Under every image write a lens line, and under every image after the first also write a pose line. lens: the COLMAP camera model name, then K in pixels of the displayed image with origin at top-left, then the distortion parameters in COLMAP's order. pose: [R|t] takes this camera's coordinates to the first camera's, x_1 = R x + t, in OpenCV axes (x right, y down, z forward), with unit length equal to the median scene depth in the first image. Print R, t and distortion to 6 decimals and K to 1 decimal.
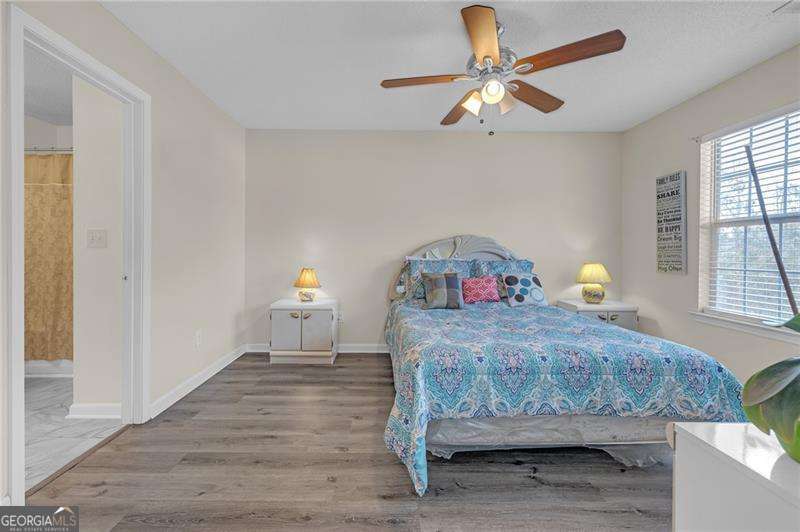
lens RADIAL K [[344.1, 0, 395.9], [0, 344.1, 252.9], [0, 0, 1]] dist [-0.003472, 0.000144]
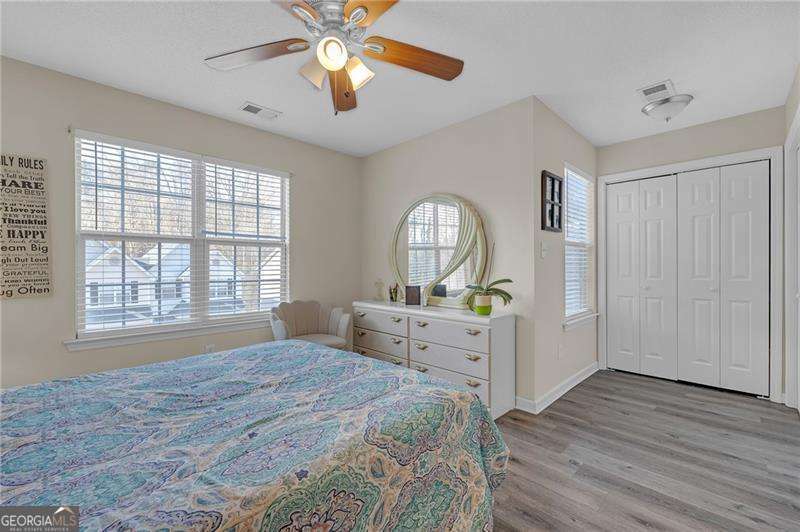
lens RADIAL K [[344.1, 0, 391.6], [0, 344.1, 269.5], [0, 0, 1]] dist [-0.003472, 0.000144]
pose [[-0.694856, -0.011576, 0.719055, -0.217265], [-0.000708, 0.999881, 0.015413, -0.008937], [-0.719148, 0.010201, -0.694782, 0.911154]]
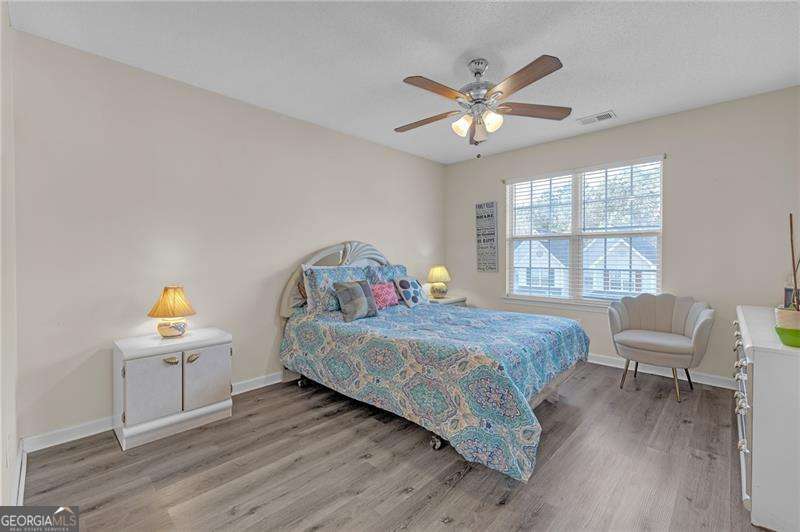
lens RADIAL K [[344.1, 0, 402.3], [0, 344.1, 259.8], [0, 0, 1]] dist [-0.003472, 0.000144]
pose [[0.694897, -0.017674, 0.718892, -0.465229], [0.010480, 0.999841, 0.014451, -0.014032], [-0.719033, -0.002508, 0.694972, 0.245277]]
